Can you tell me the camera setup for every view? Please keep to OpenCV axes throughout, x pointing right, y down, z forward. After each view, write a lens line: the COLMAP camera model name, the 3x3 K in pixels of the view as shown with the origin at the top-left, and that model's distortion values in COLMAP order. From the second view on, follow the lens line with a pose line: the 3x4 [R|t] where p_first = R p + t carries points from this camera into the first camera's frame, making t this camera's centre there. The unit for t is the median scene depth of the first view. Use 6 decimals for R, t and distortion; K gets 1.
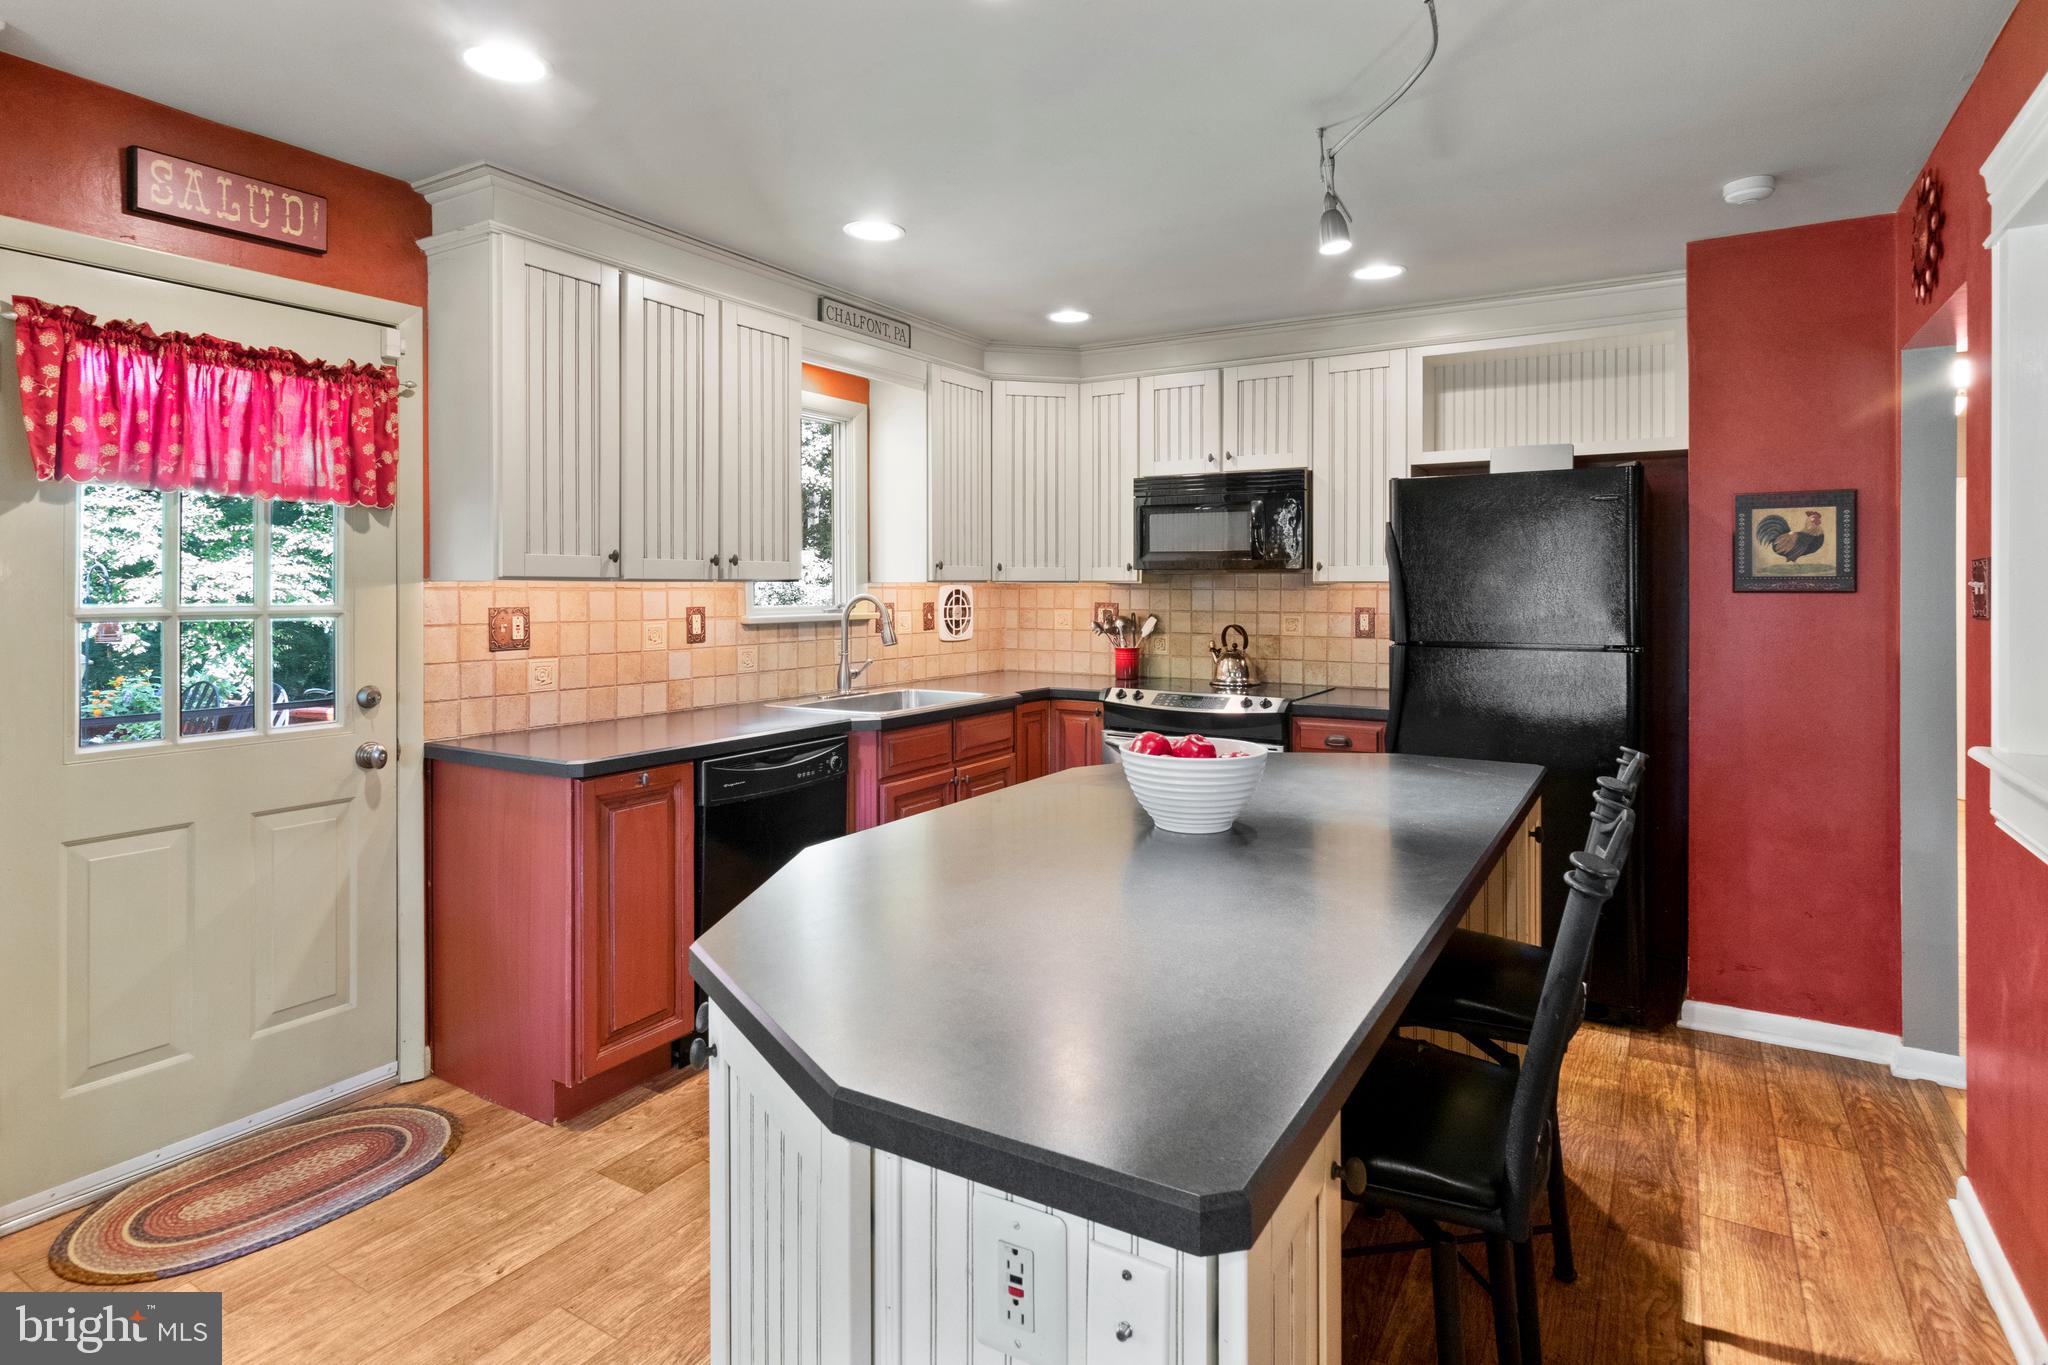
lens RADIAL K [[1079.1, 0, 1031.7], [0, 1079.1, 585.9], [0, 0, 1]] dist [0.001751, 0.001292]
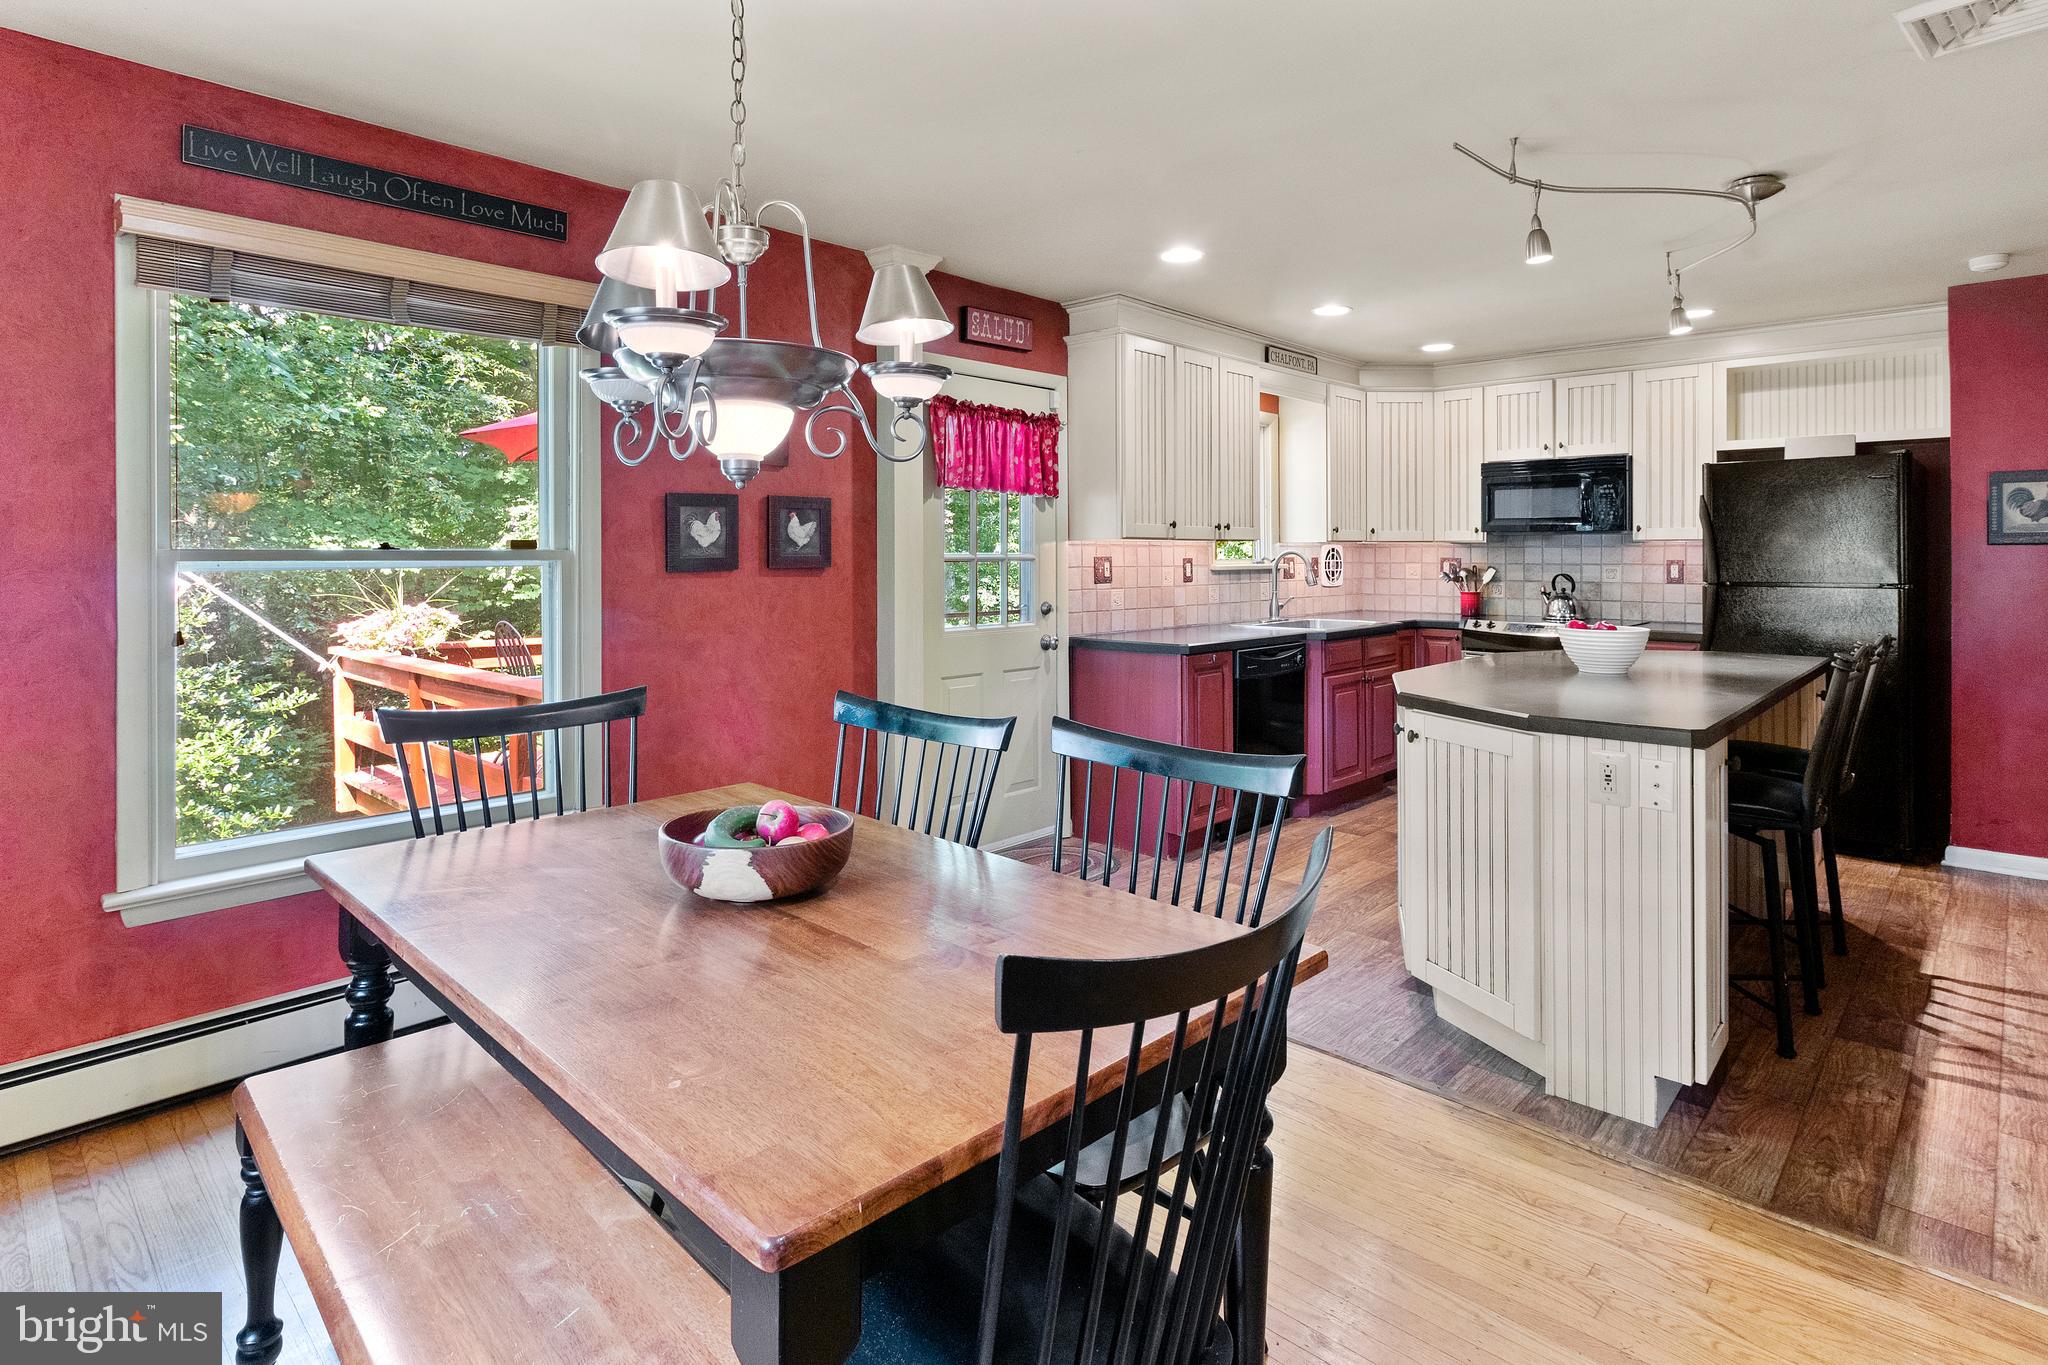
lens RADIAL K [[1055.3, 0, 1030.4], [0, 1055.3, 553.2], [0, 0, 1]] dist [-0.001102, -0.000721]
pose [[0.977401, -0.002428, -0.211380, -0.196546], [0.002374, 0.999997, -0.000509, 0.011704], [0.211380, -0.000005, 0.977404, -0.437833]]
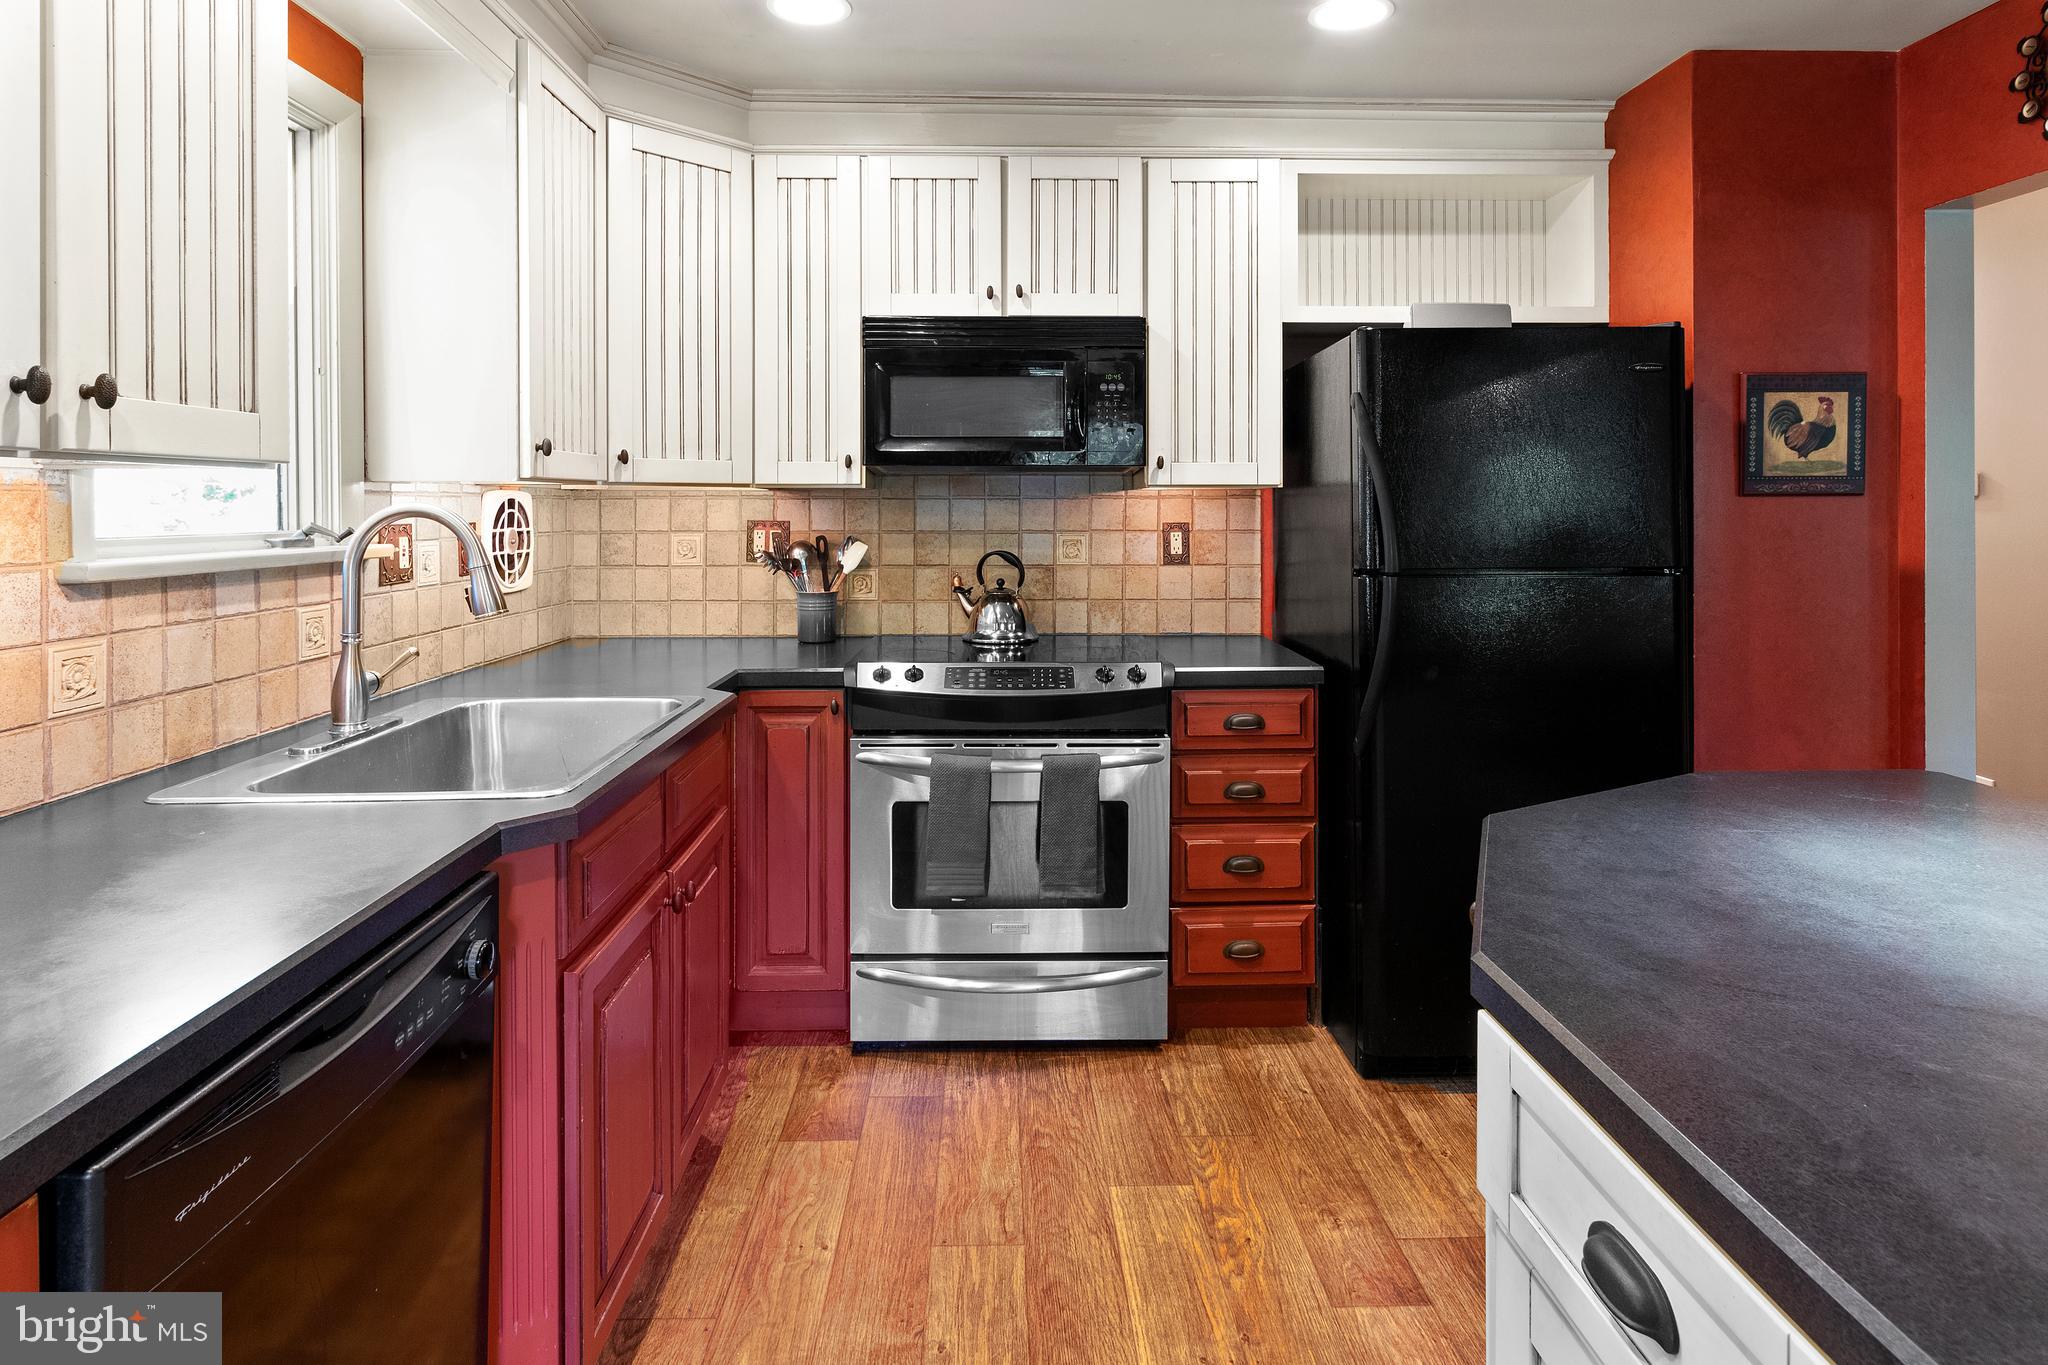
lens RADIAL K [[1095.4, 0, 1030.1], [0, 1095.4, 508.2], [0, 0, 1]] dist [0.000728, 0.000046]
pose [[0.837348, -0.003803, 0.546657, -0.188083], [0.002983, 0.999993, 0.002388, 0.009363], [-0.546662, -0.000369, 0.837353, 0.485556]]
